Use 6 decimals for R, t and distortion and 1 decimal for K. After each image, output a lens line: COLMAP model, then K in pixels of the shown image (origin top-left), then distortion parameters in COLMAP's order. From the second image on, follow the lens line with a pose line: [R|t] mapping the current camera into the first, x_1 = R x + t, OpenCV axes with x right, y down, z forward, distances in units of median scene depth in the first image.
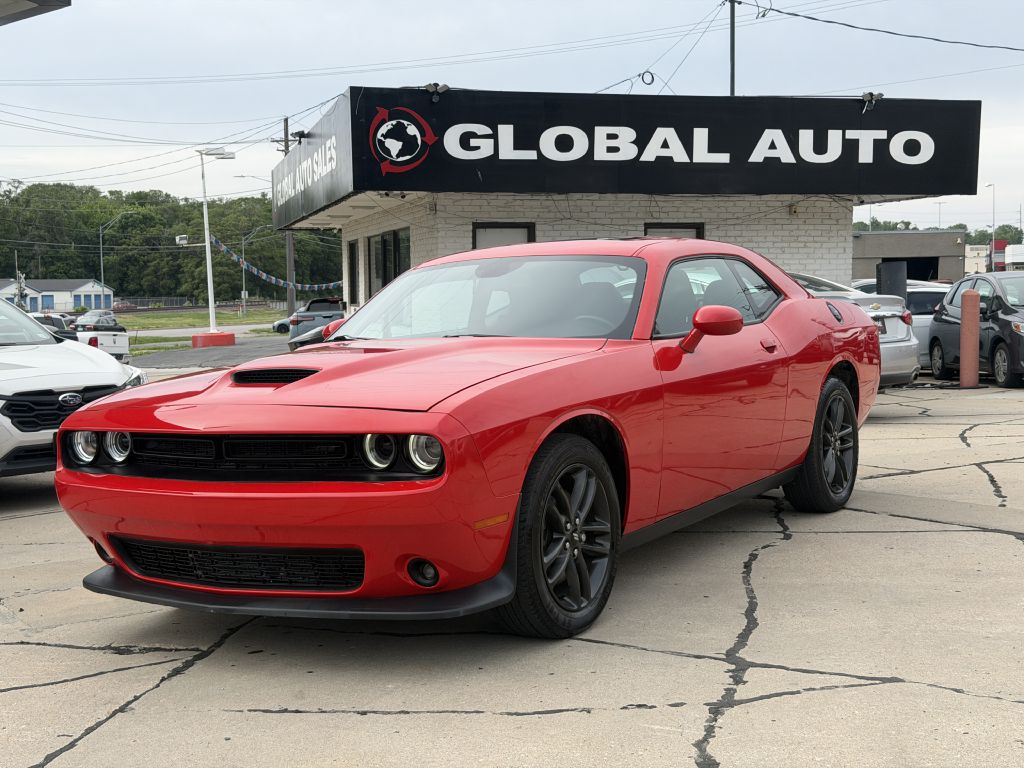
lens RADIAL K [[1409.3, 0, 512.0], [0, 1409.3, 384.0], [0, 0, 1]] dist [0.151274, -0.119535]
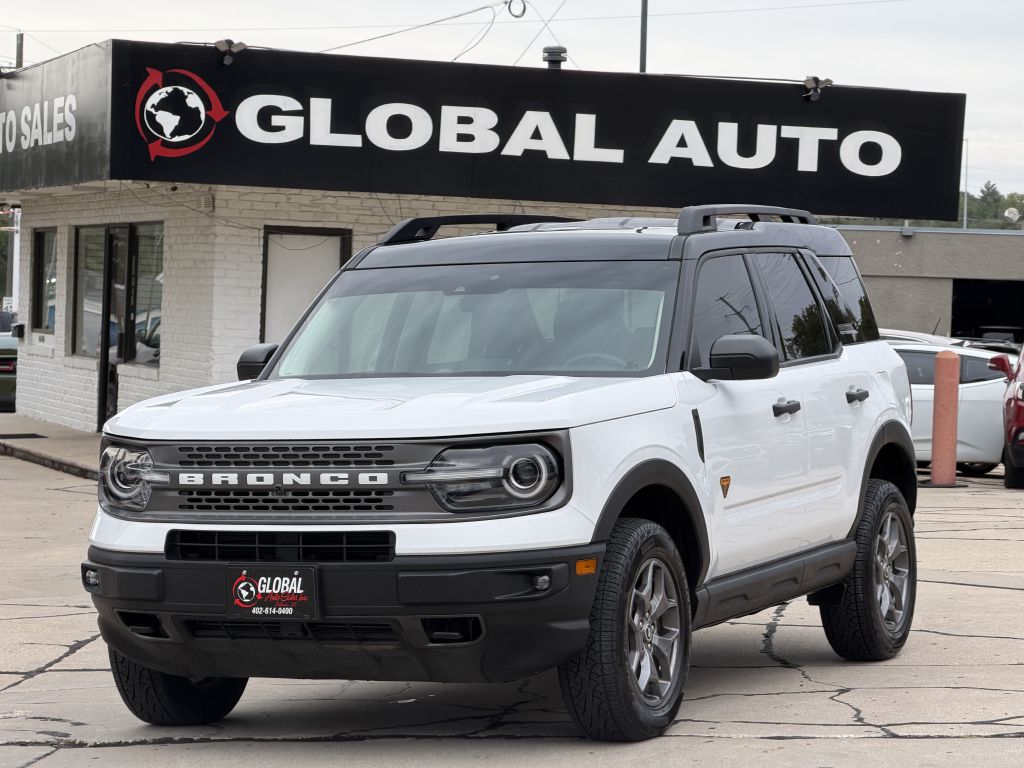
lens RADIAL K [[3051.6, 0, 492.7], [0, 3051.6, 385.1], [0, 0, 1]] dist [0.192971, 1.616219]
pose [[0.995167, 0.040995, 0.089232, -0.049328], [-0.037306, 0.998394, -0.042626, 0.028009], [-0.090836, 0.039091, 0.995098, -0.556037]]
